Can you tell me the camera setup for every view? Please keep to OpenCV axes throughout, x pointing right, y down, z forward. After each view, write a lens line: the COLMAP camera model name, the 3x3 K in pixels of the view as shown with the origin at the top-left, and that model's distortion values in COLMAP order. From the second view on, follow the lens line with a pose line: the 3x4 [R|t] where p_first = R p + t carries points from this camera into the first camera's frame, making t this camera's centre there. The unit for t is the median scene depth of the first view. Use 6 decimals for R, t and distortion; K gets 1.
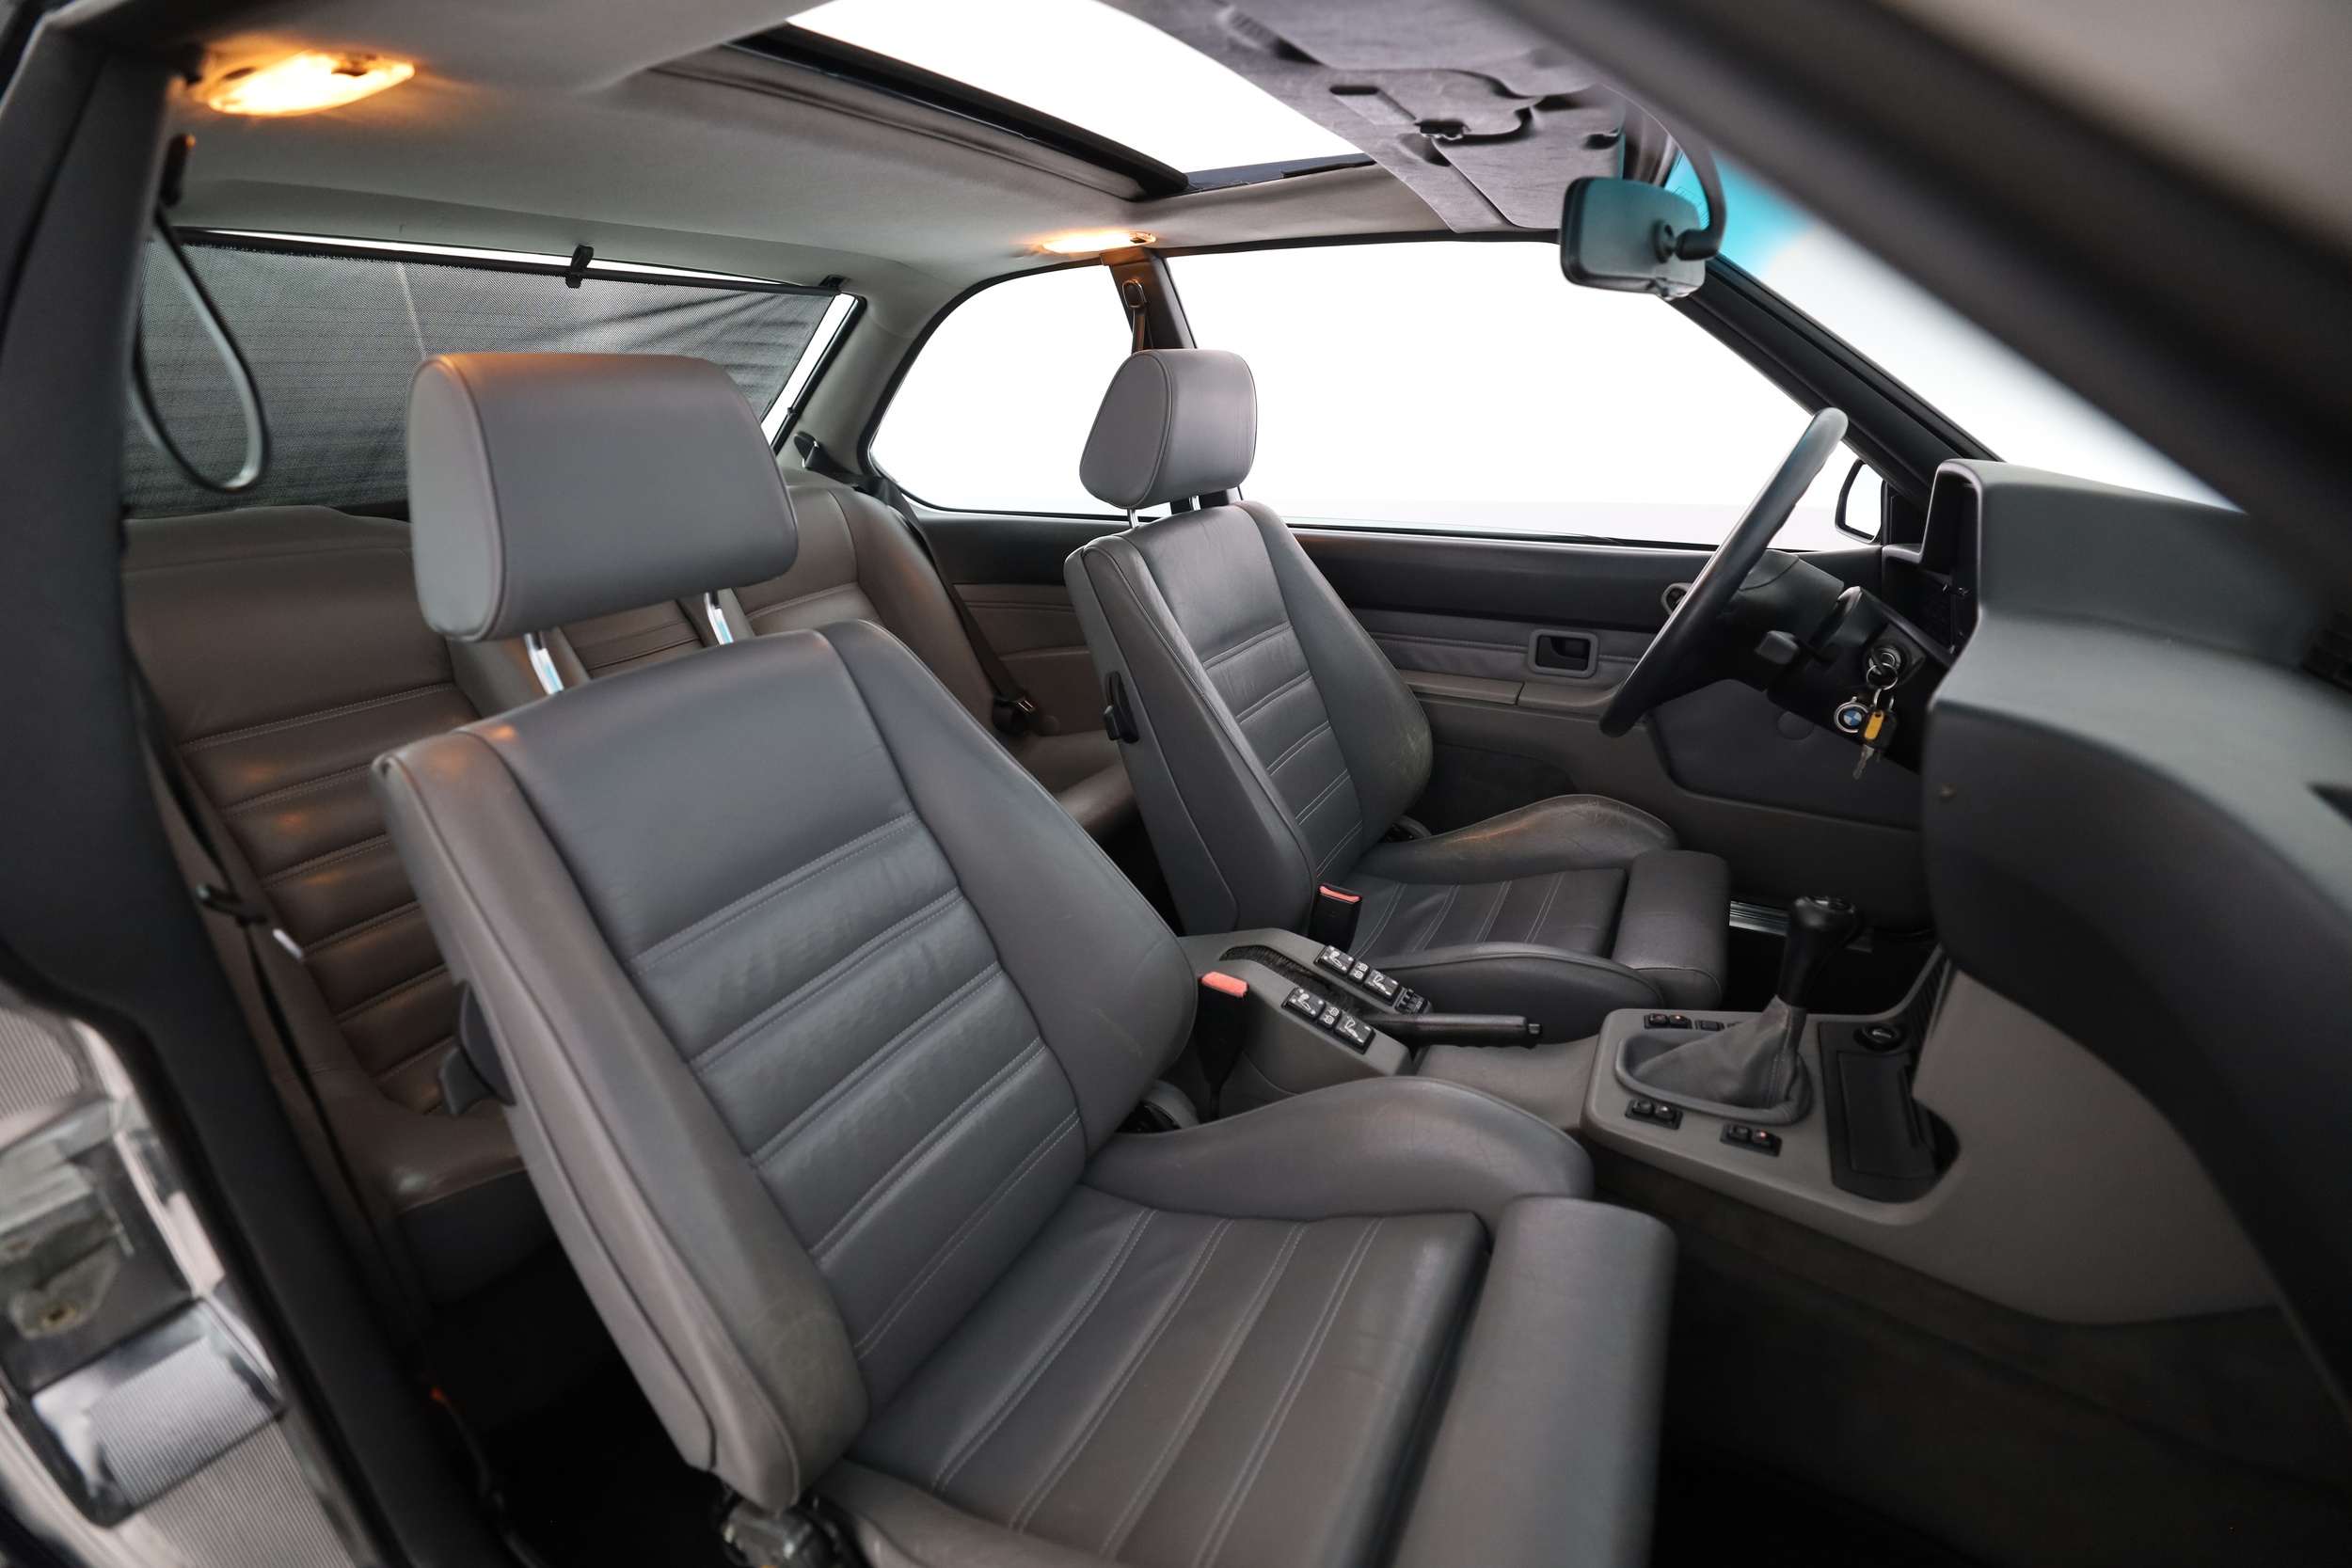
lens RADIAL K [[1023.9, 0, 1176.0], [0, 1023.9, 784.0], [0, 0, 1]] dist [-0.050071, 0.018634]
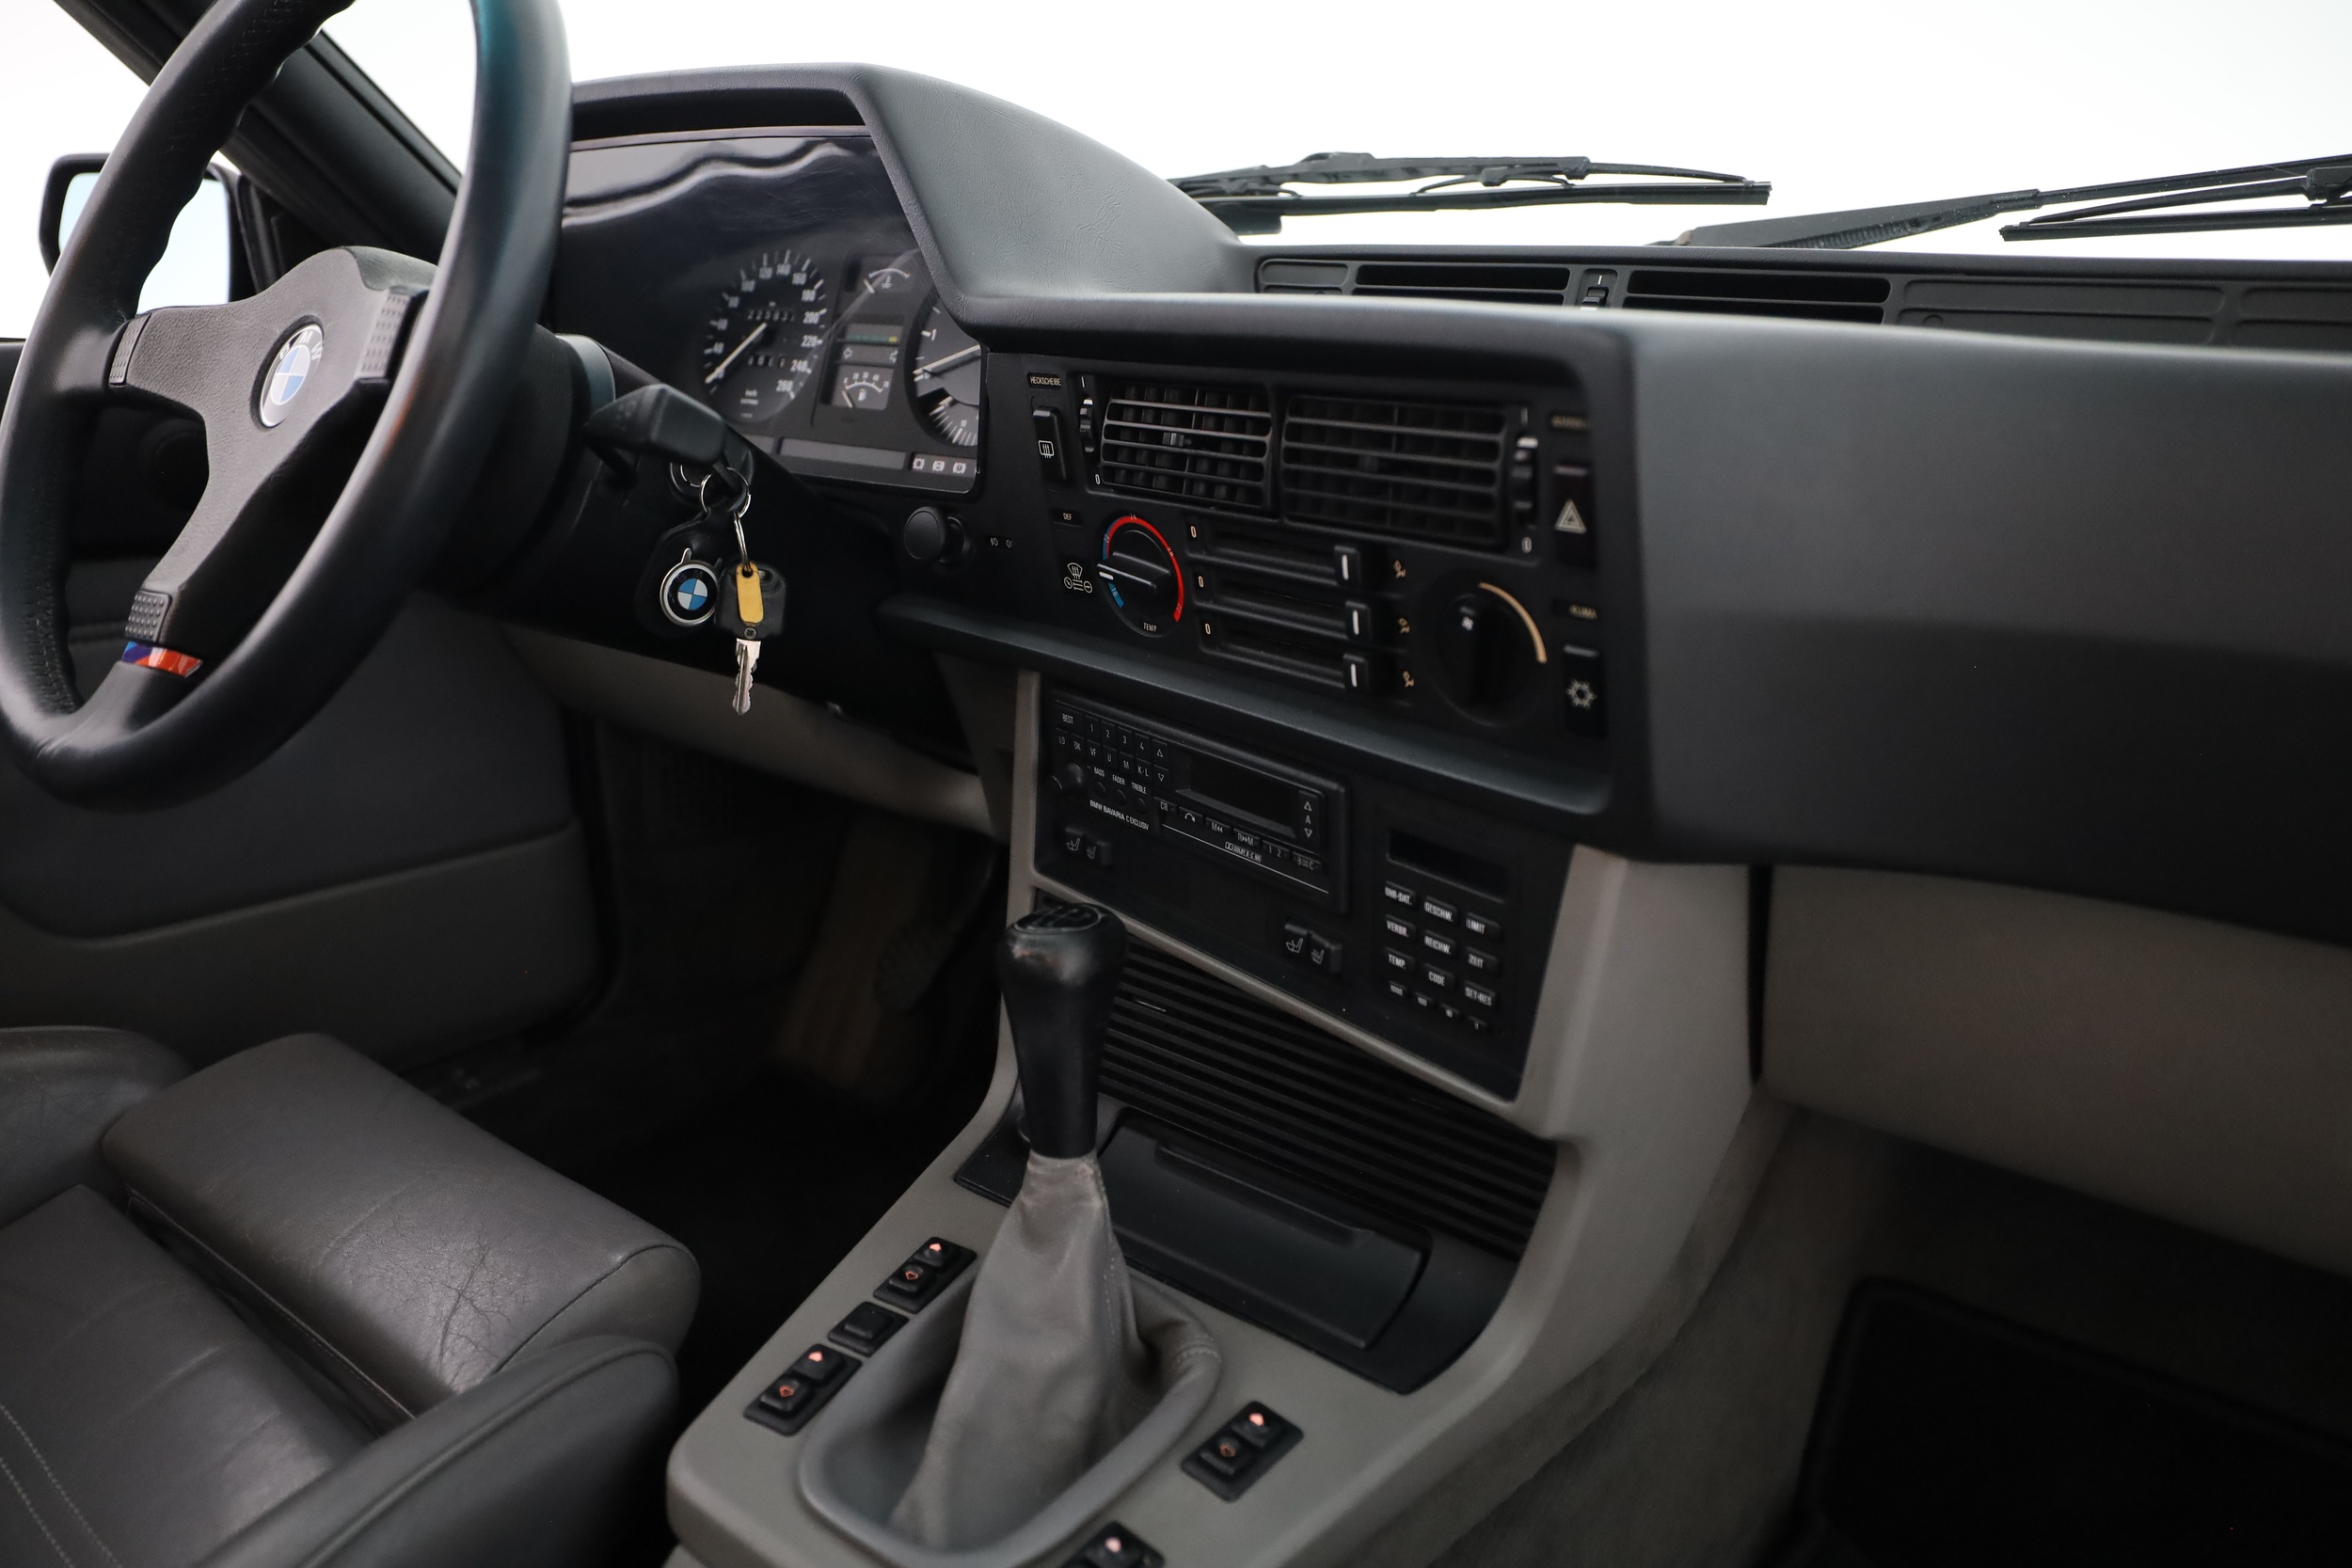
lens RADIAL K [[1481.5, 0, 1176.0], [0, 1481.5, 784.0], [0, 0, 1]] dist [0.001275, 0.000486]
pose [[0.144523, -0.286913, 0.946992, 0.017213], [0.329467, 0.916384, 0.227358, -0.068310], [-0.933040, 0.279145, 0.226967, 0.659238]]
